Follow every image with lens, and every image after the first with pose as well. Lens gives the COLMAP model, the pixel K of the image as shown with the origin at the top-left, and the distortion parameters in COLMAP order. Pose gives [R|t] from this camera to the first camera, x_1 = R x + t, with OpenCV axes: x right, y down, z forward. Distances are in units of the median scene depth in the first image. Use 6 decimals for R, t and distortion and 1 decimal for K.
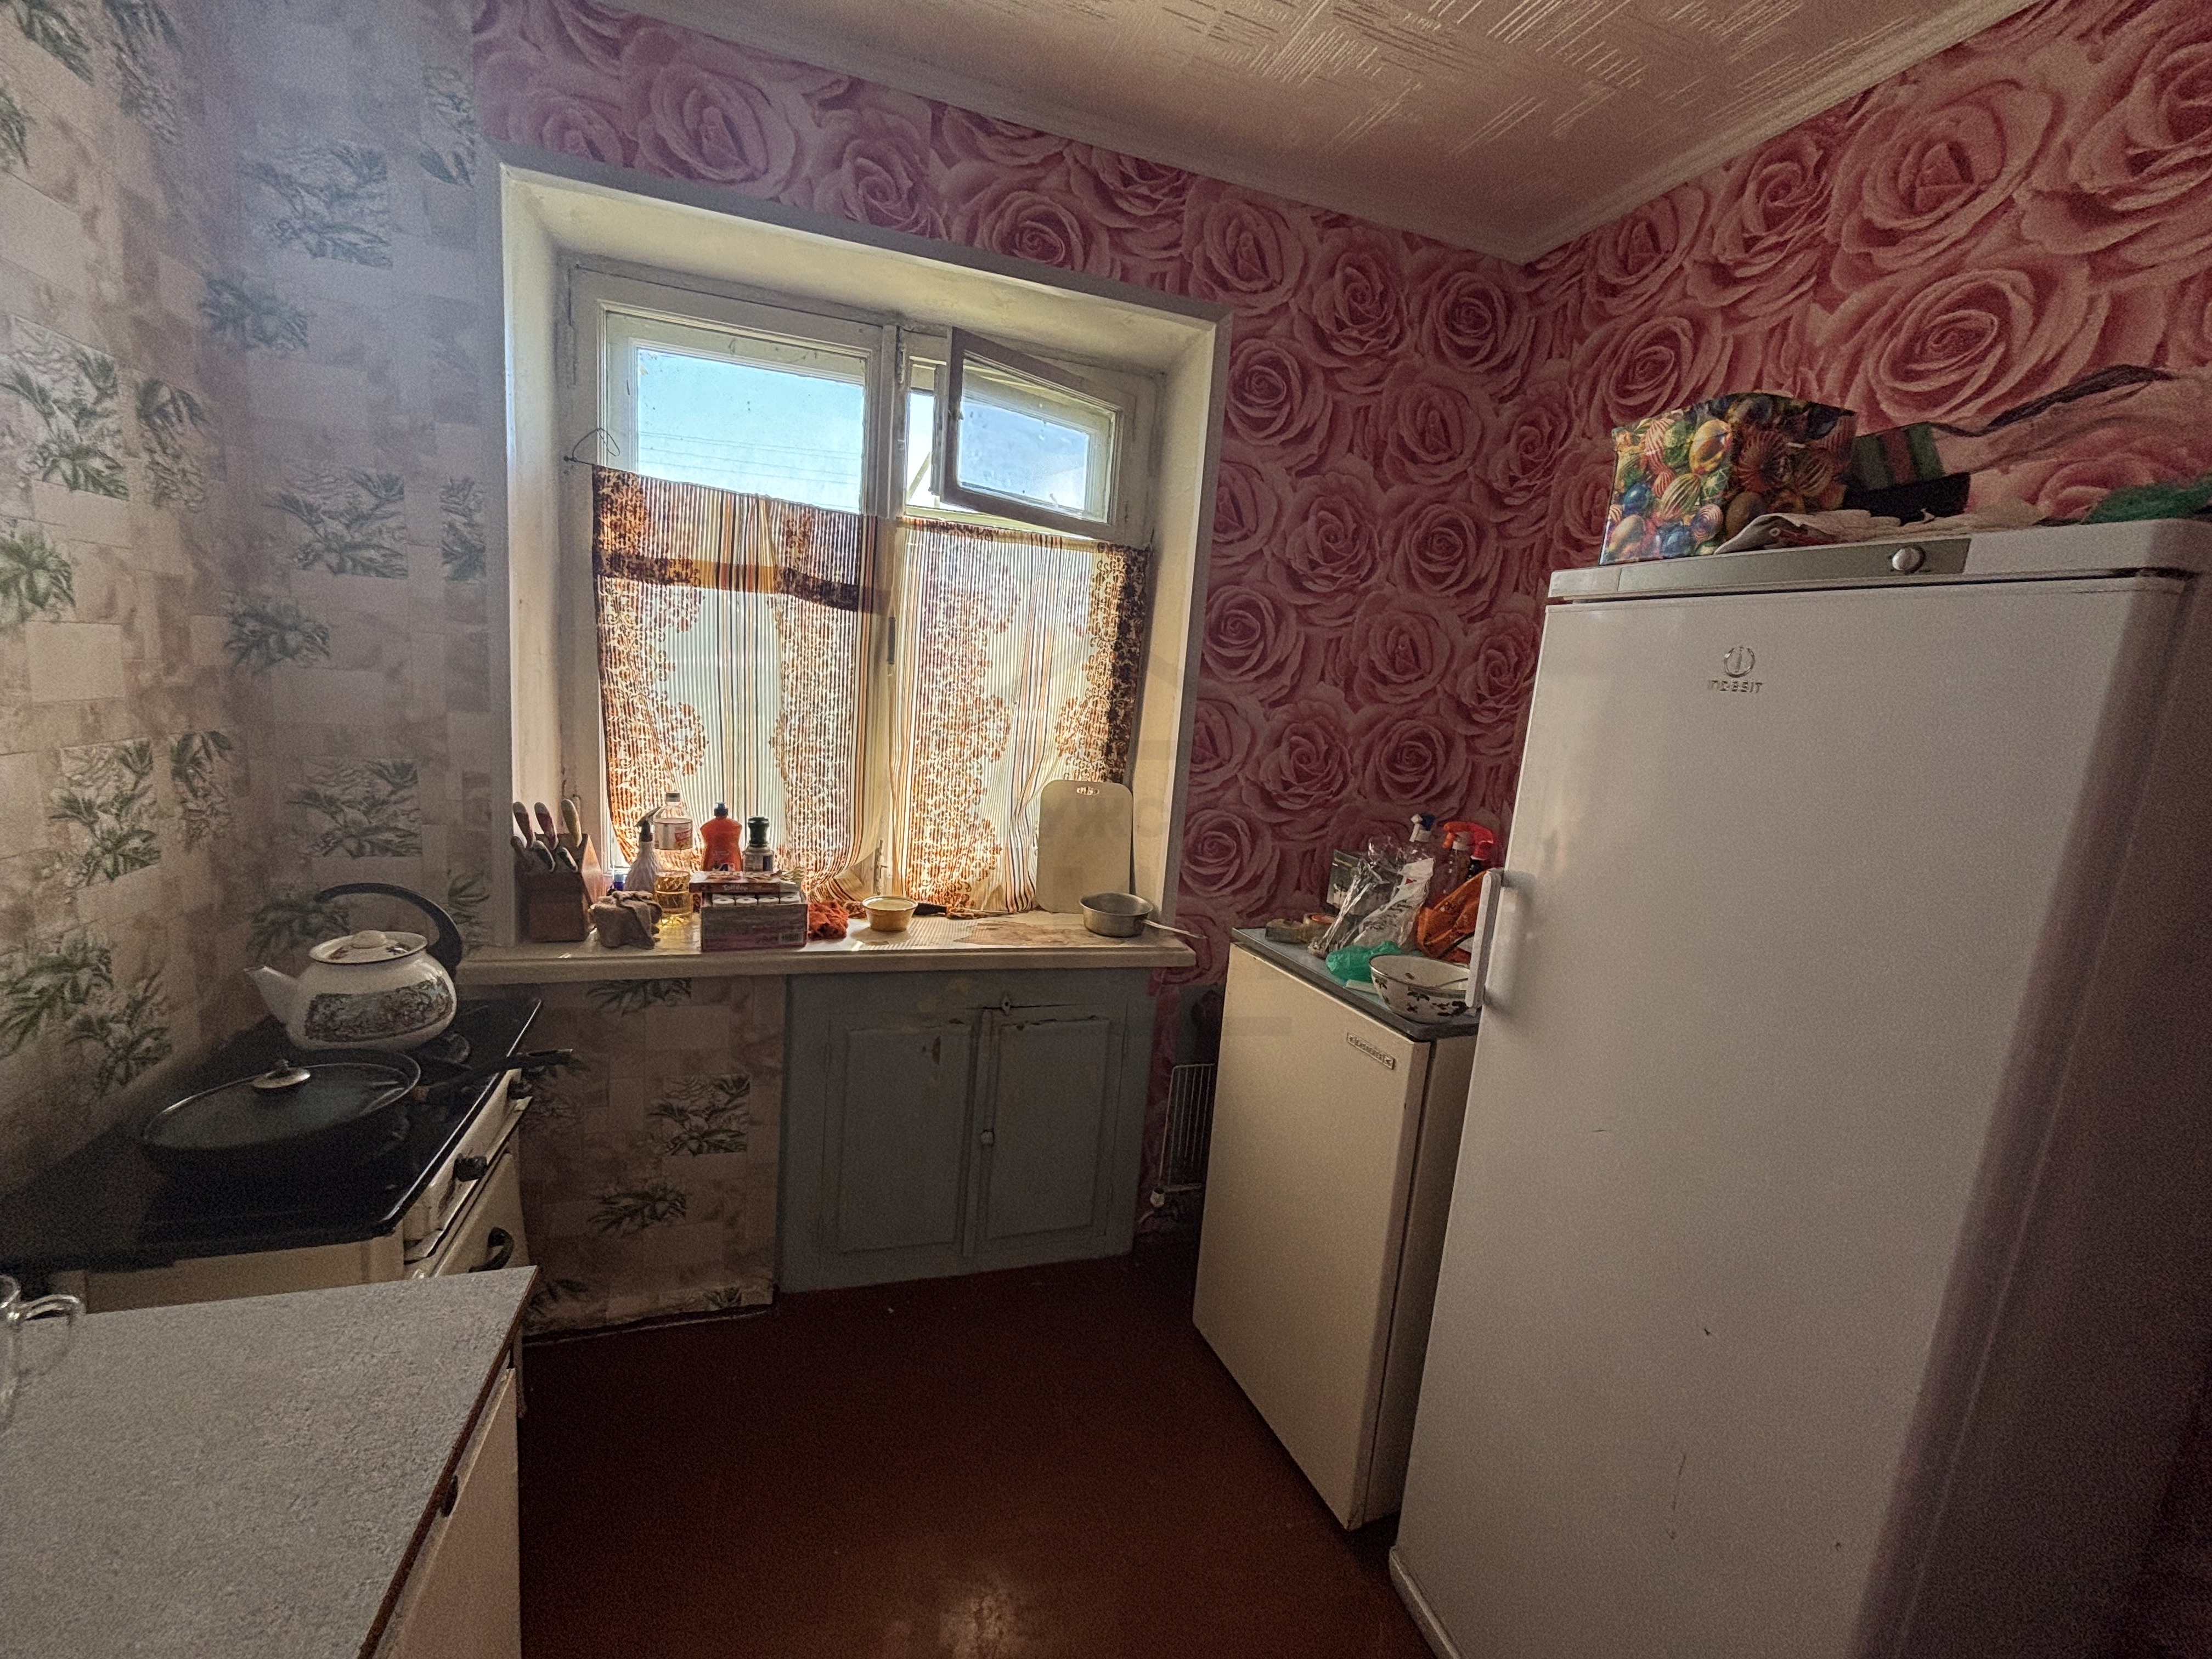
lens RADIAL K [[896.5, 0, 1110.8], [0, 896.5, 830.4], [0, 0, 1]] dist [0.000890, -0.000647]
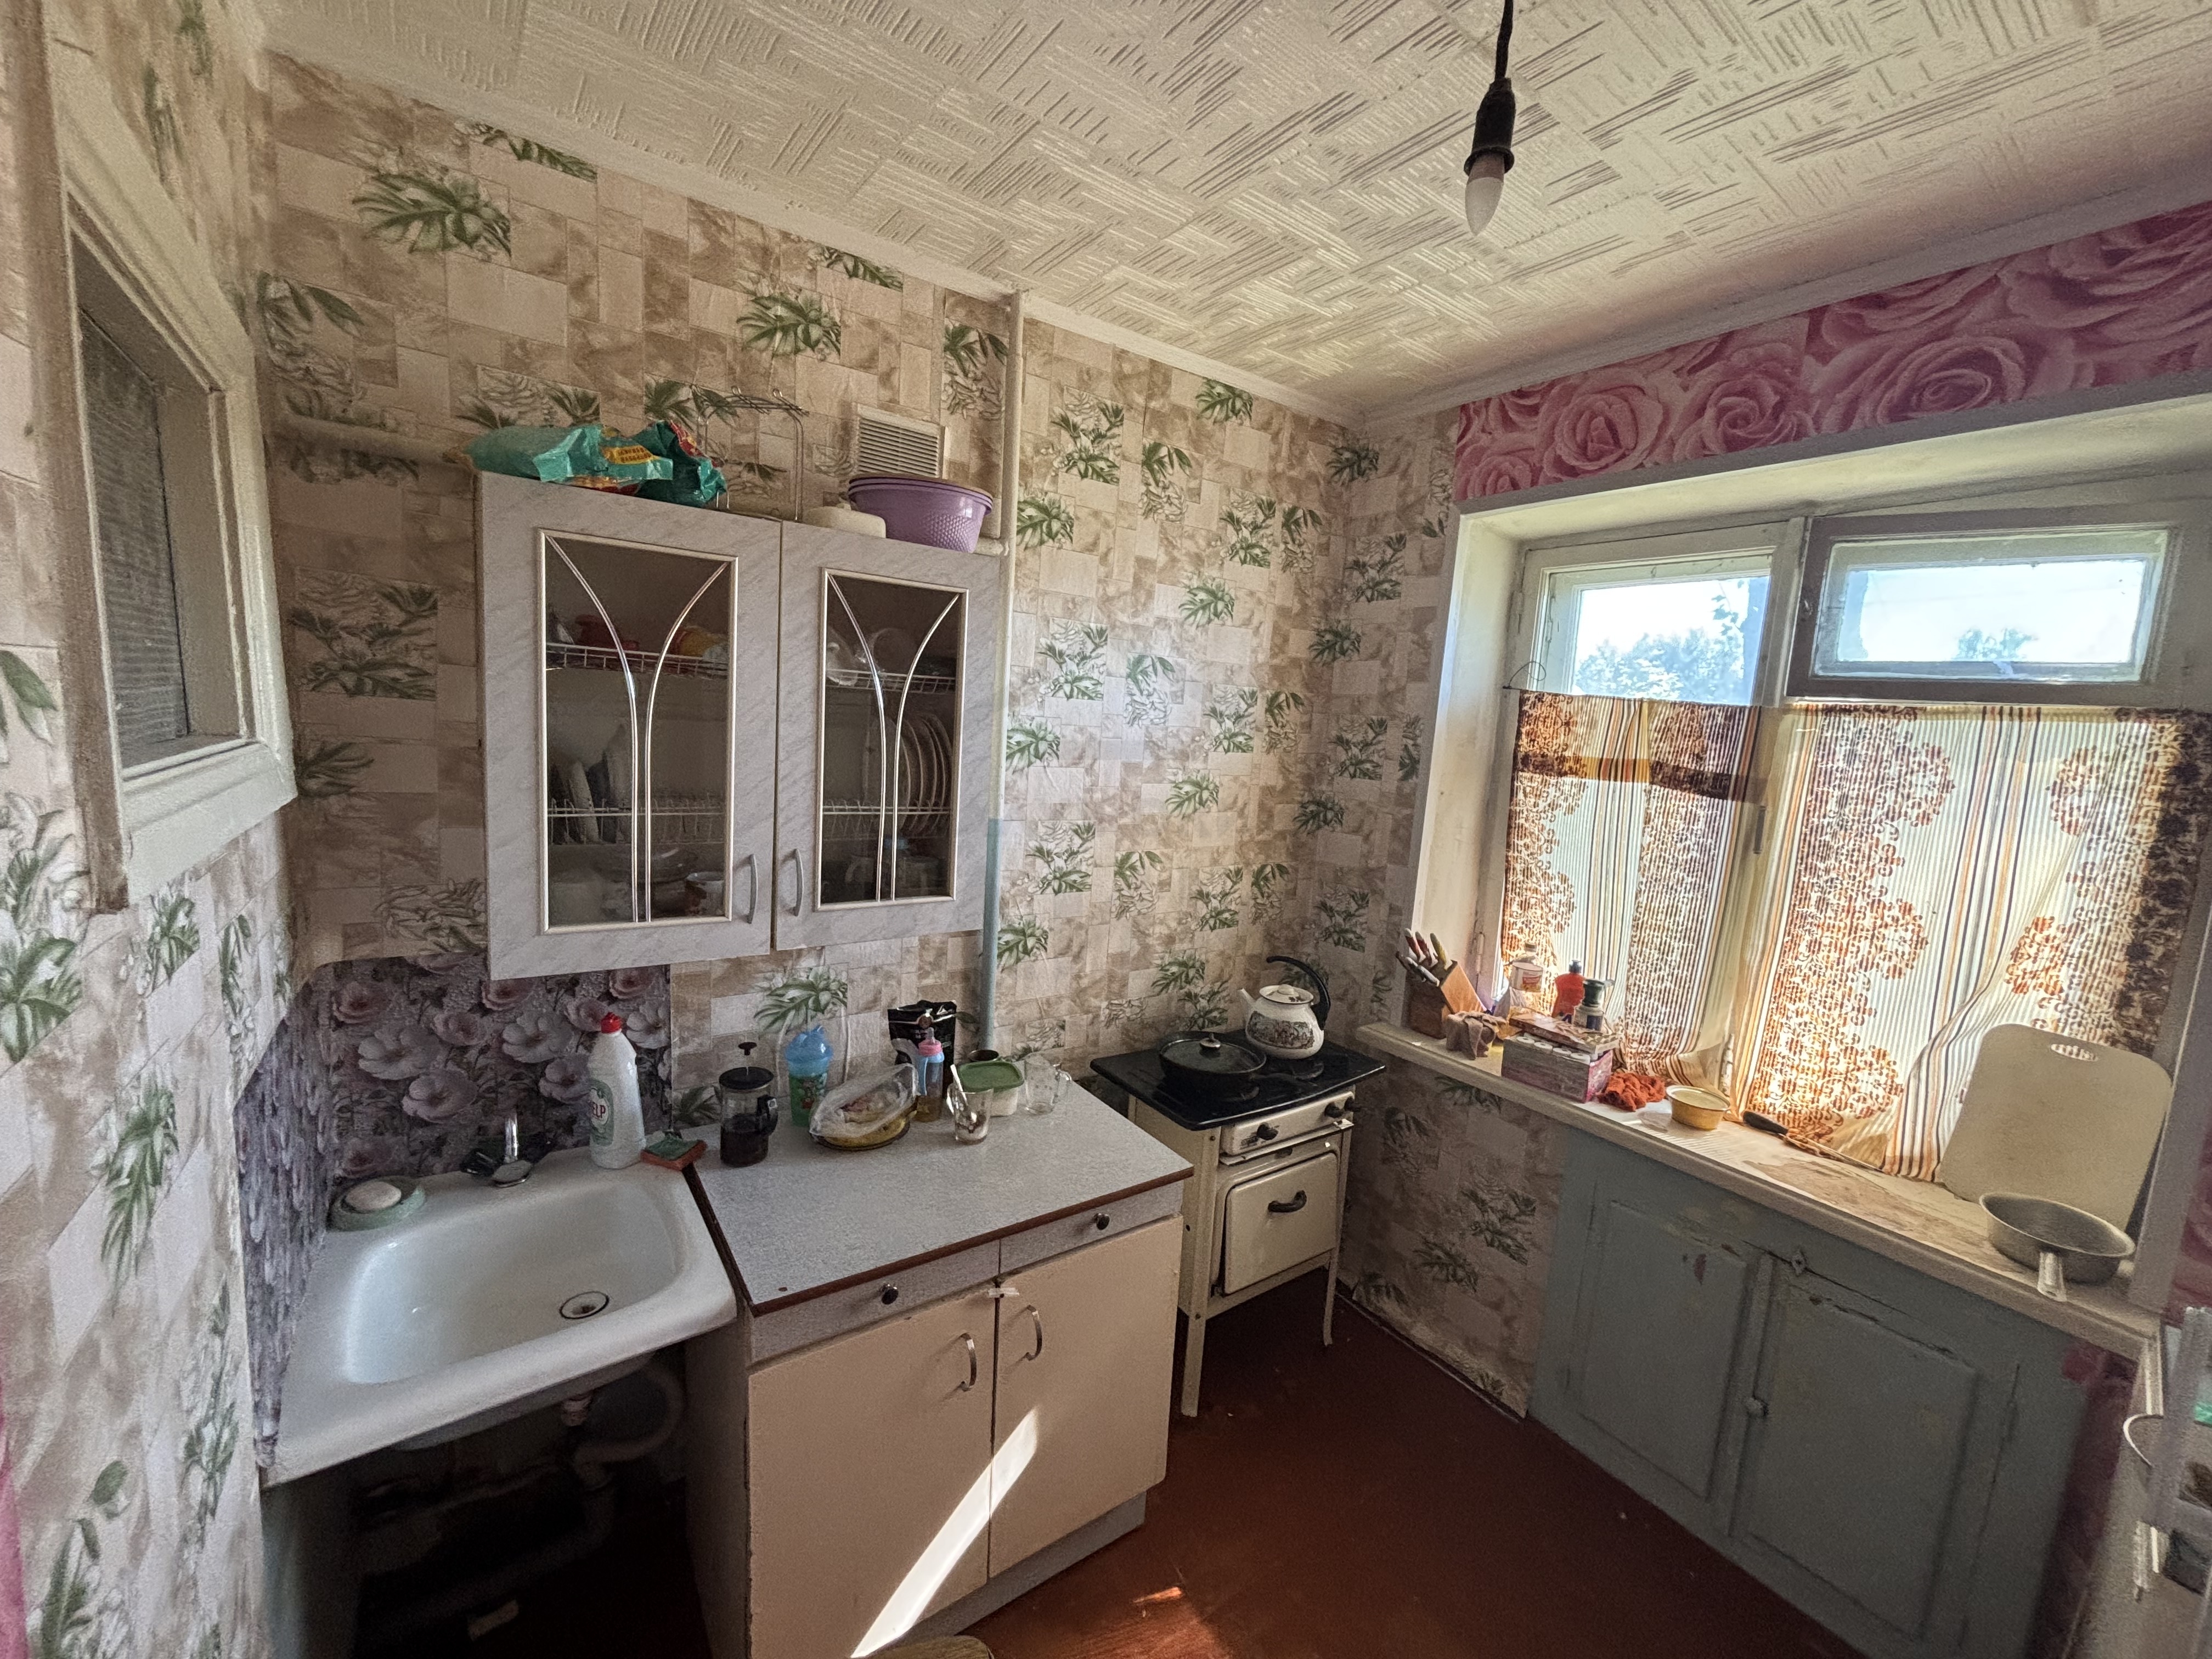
lens RADIAL K [[896.5, 0, 1092.9], [0, 896.5, 823.8], [0, 0, 1]] dist [0.000890, -0.000647]
pose [[0.280254, 0.051386, -0.958550, 0.513648], [-0.194906, 0.980812, -0.004405, -0.081657], [0.939931, 0.188062, 0.284892, 0.061436]]
